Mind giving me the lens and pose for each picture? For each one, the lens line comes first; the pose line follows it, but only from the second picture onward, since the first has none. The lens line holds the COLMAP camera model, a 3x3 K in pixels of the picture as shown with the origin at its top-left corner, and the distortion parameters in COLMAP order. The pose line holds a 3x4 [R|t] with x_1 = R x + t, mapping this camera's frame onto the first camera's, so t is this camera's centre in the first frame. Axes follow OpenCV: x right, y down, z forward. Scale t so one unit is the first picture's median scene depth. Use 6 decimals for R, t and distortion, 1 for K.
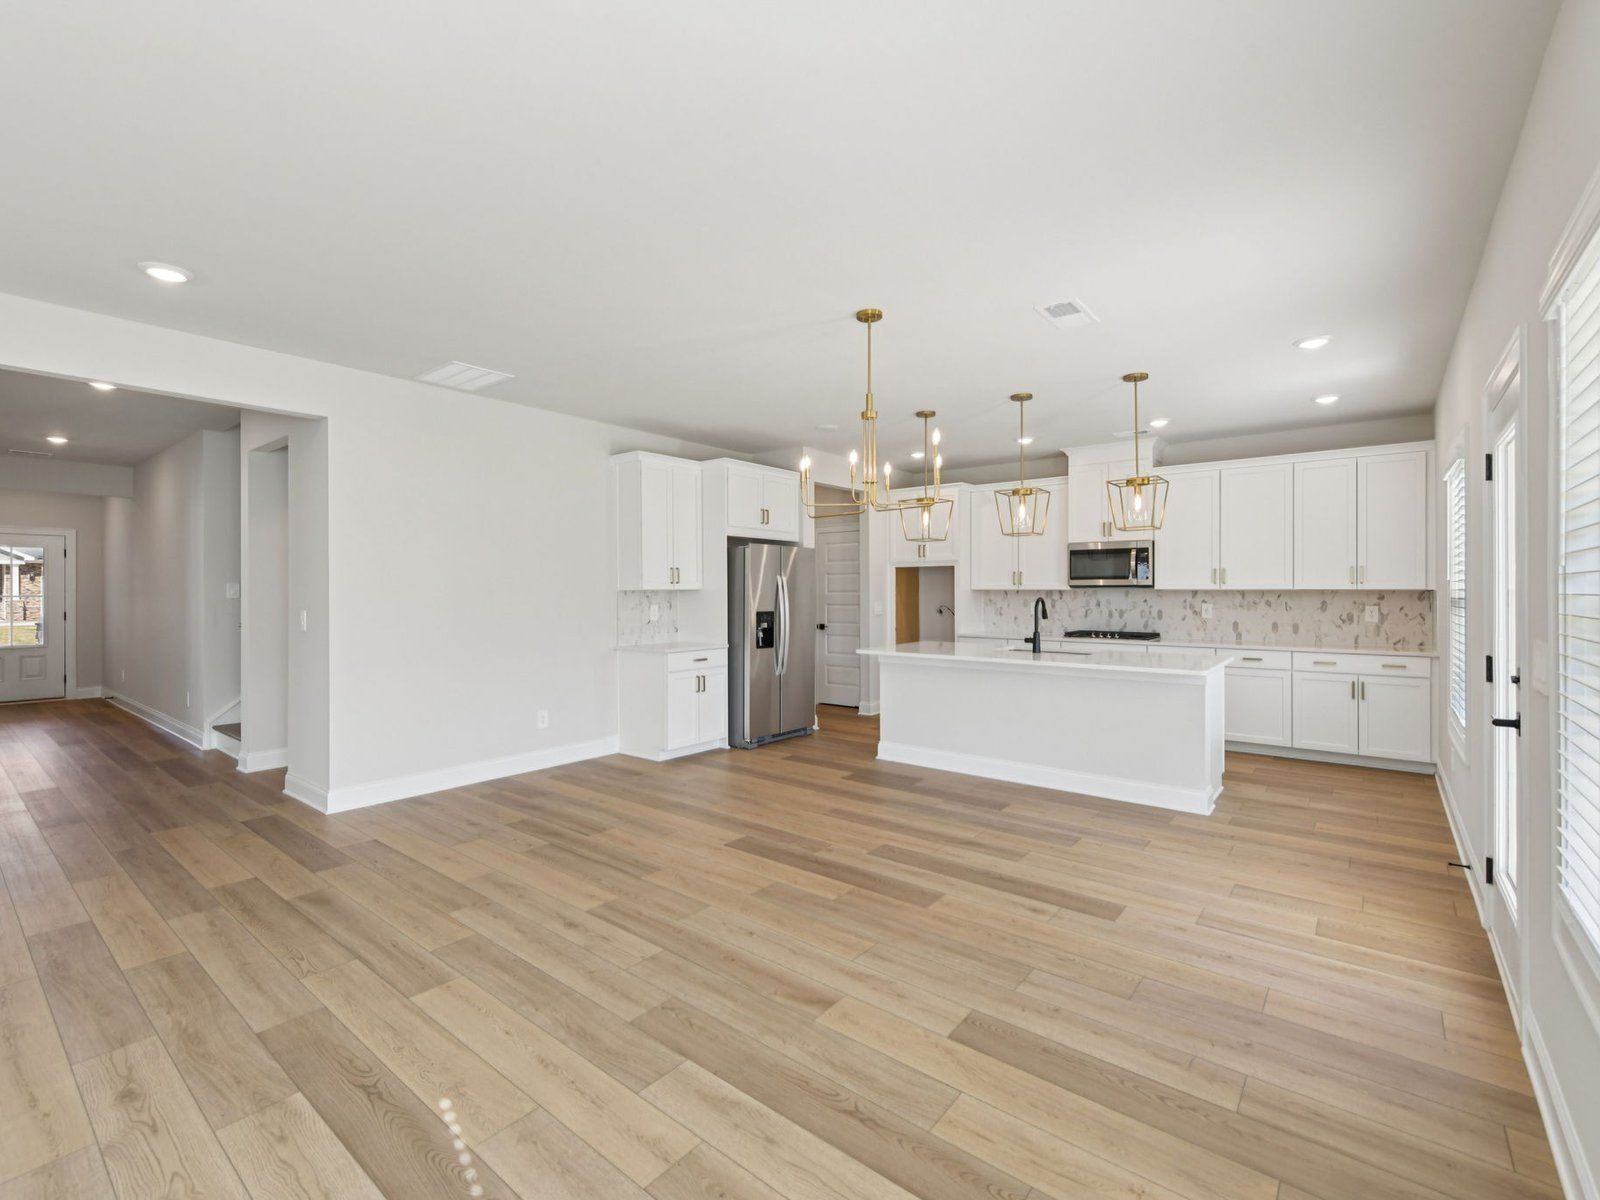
lens RADIAL K [[721.8, 0, 794.1], [0, 721.8, 590.3], [0, 0, 1]] dist [-0.000804, -0.001024]
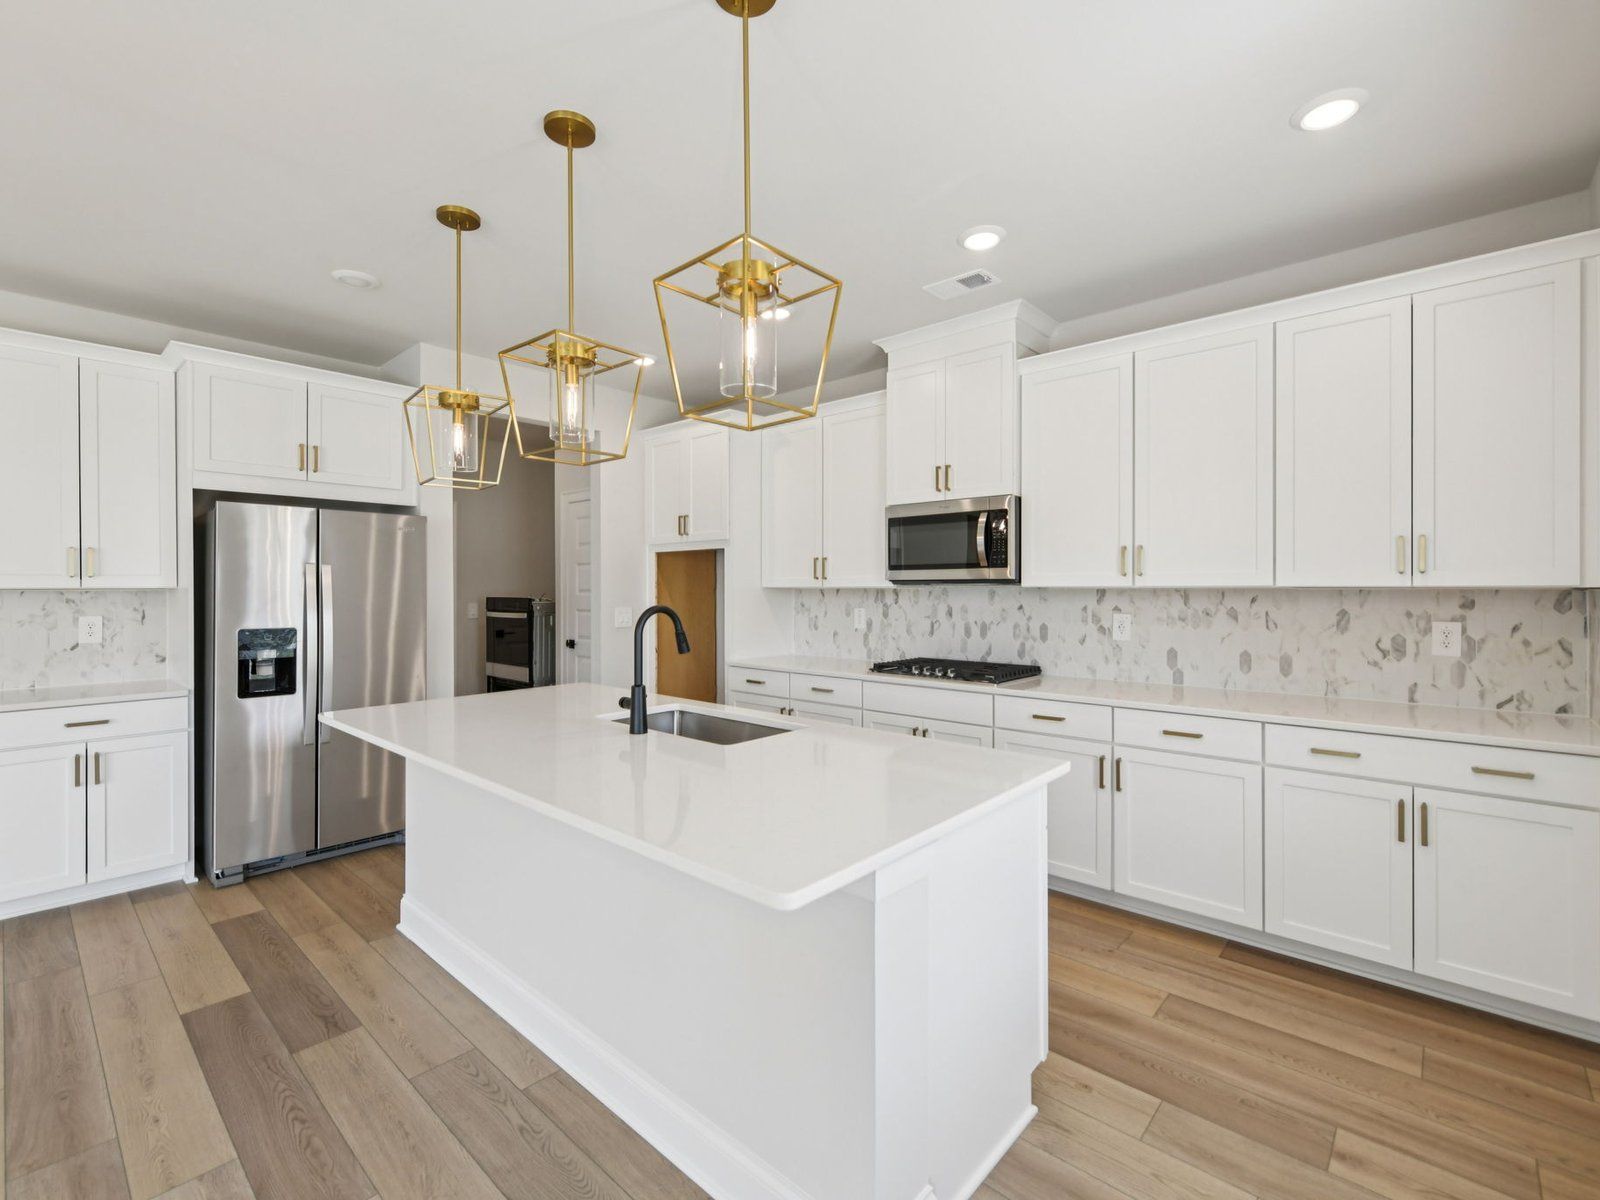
lens RADIAL K [[721.8, 0, 798.5], [0, 721.8, 588.1], [0, 0, 1]] dist [-0.000804, -0.001024]
pose [[0.998437, -0.000756, -0.055887, 0.369694], [0.000665, 0.999998, -0.001656, 0.000454], [0.055888, 0.001616, 0.998436, 0.462238]]
